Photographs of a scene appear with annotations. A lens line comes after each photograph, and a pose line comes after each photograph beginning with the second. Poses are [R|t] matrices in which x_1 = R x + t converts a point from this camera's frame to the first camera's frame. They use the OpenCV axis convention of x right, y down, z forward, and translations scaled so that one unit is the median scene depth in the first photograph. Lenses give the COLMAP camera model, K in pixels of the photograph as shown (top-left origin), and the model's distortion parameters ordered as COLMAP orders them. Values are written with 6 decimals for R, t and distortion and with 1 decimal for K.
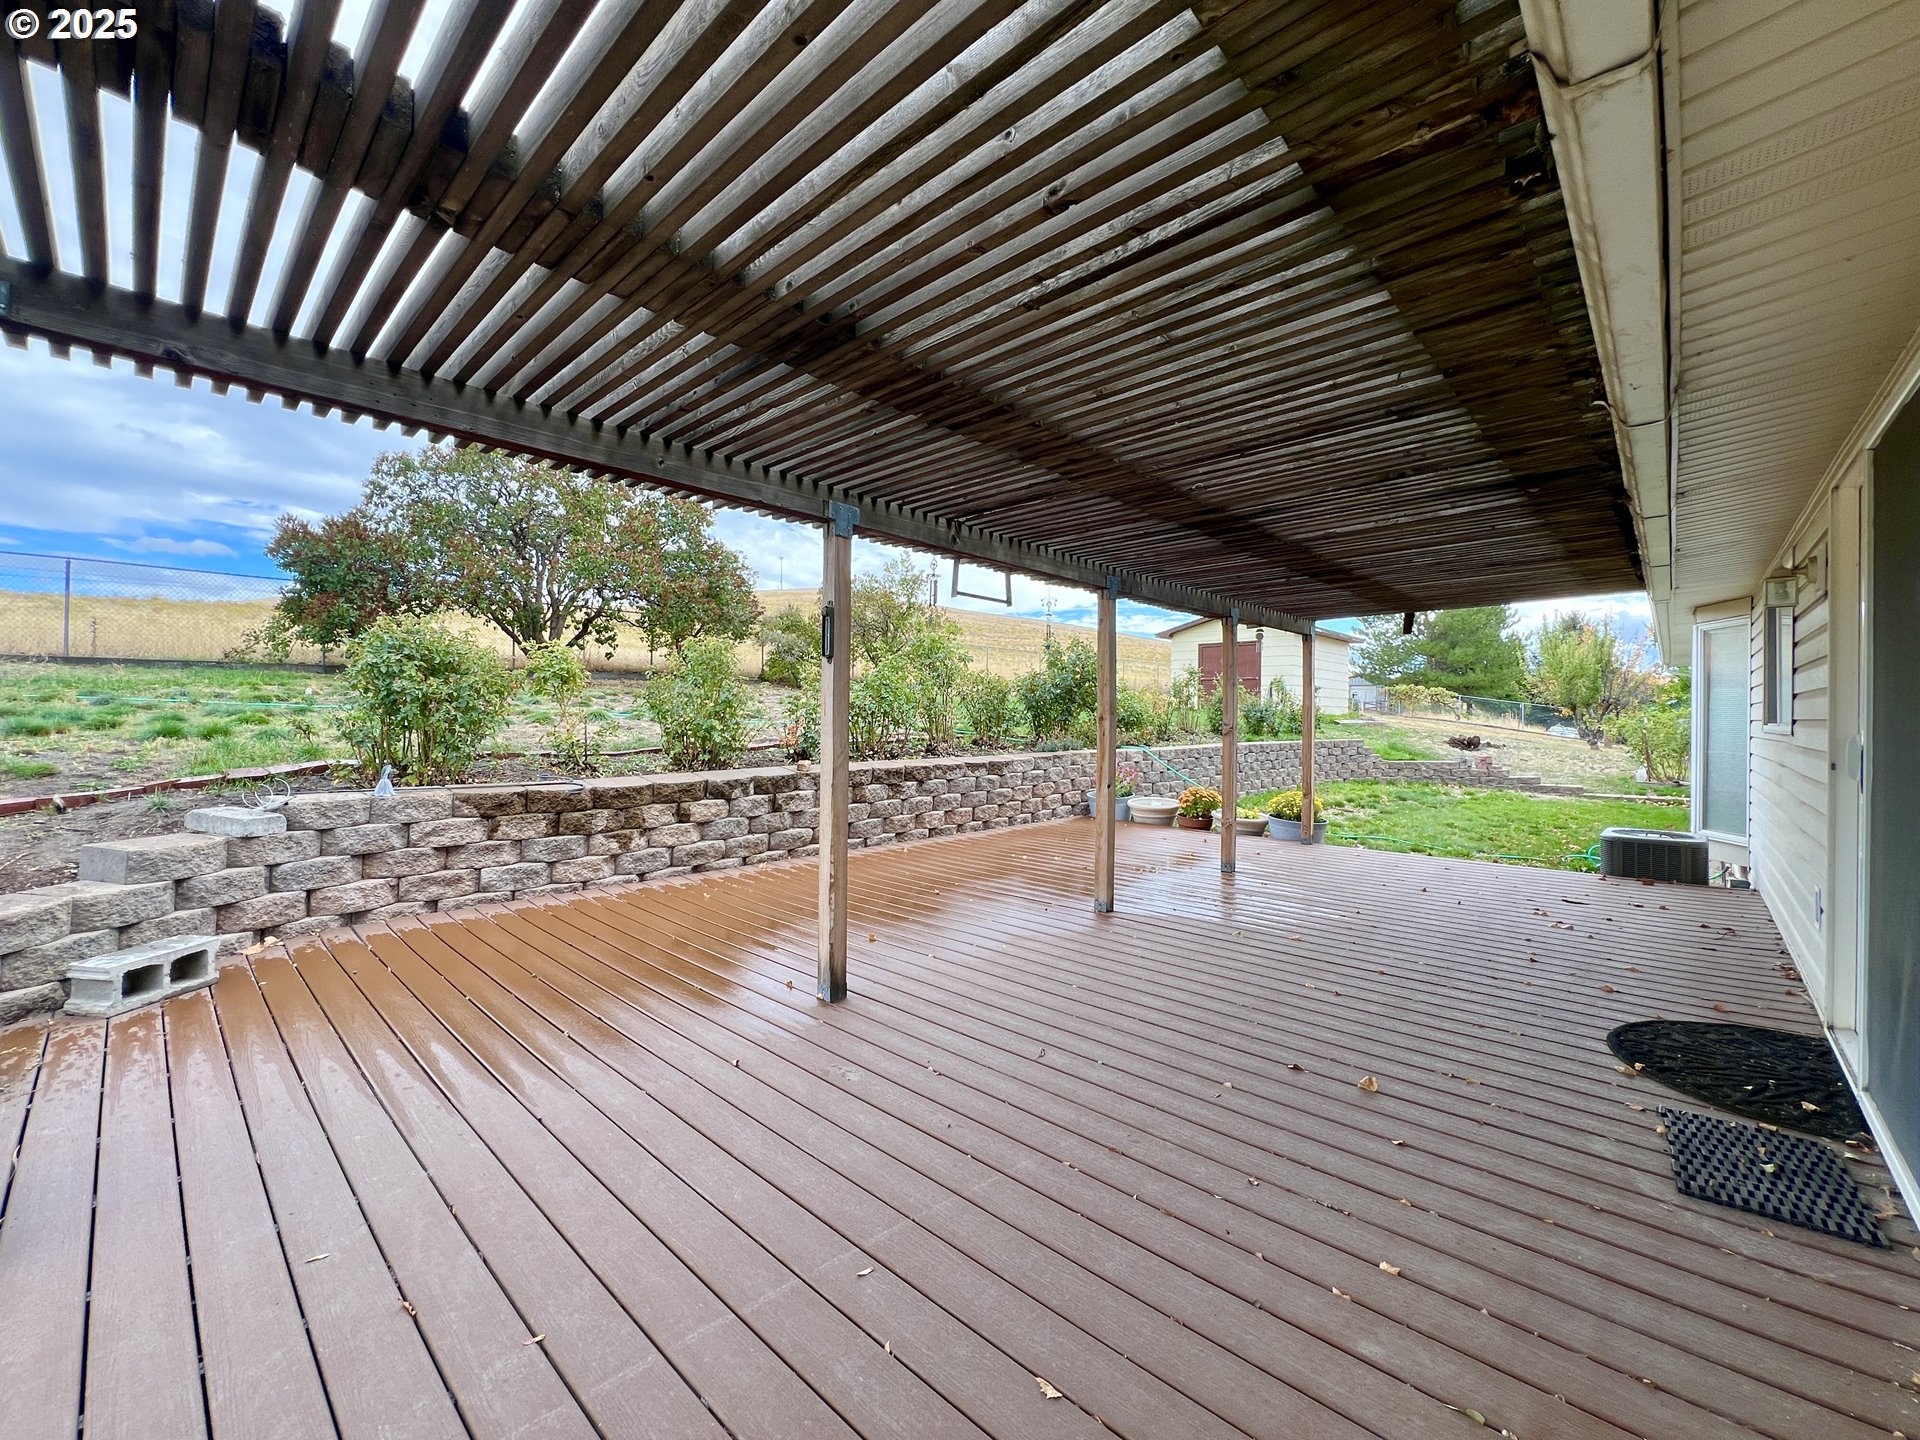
lens RADIAL K [[768.1, 0, 956.9], [0, 768.1, 716.6], [0, 0, 1]] dist [-0.001344, -0.000120]
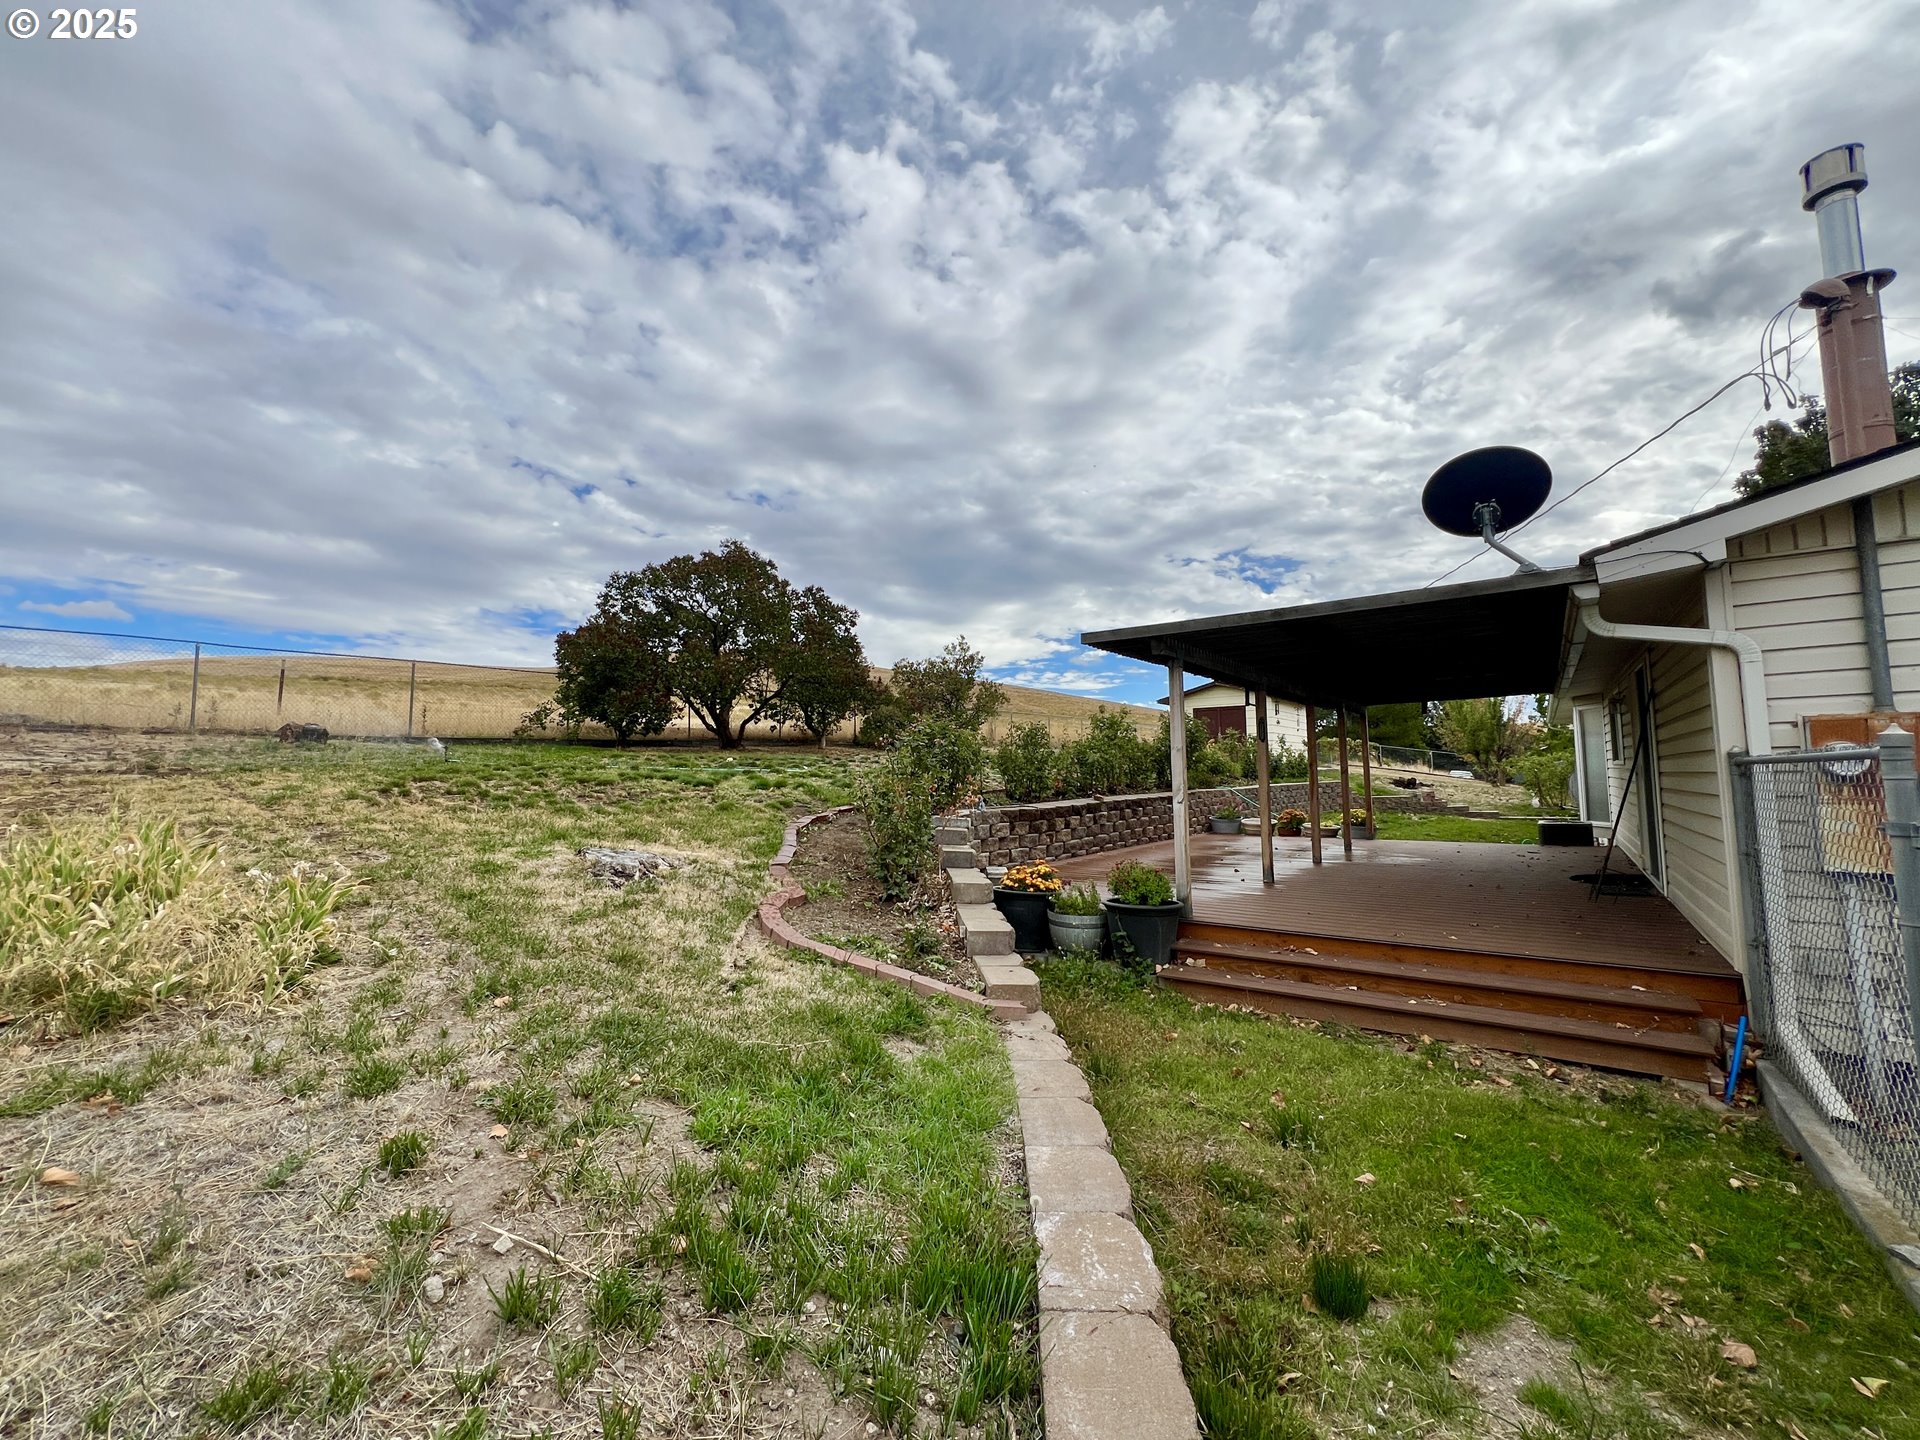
lens RADIAL K [[790.5, 0, 960.0], [0, 790.5, 720.0], [0, 0, 1]] dist [0.019091, 0.000013]
pose [[0.992001, -0.013917, 0.125461, -0.570031], [0.022538, 0.997461, -0.067558, 0.003957], [-0.124202, 0.069845, 0.989796, -0.548270]]
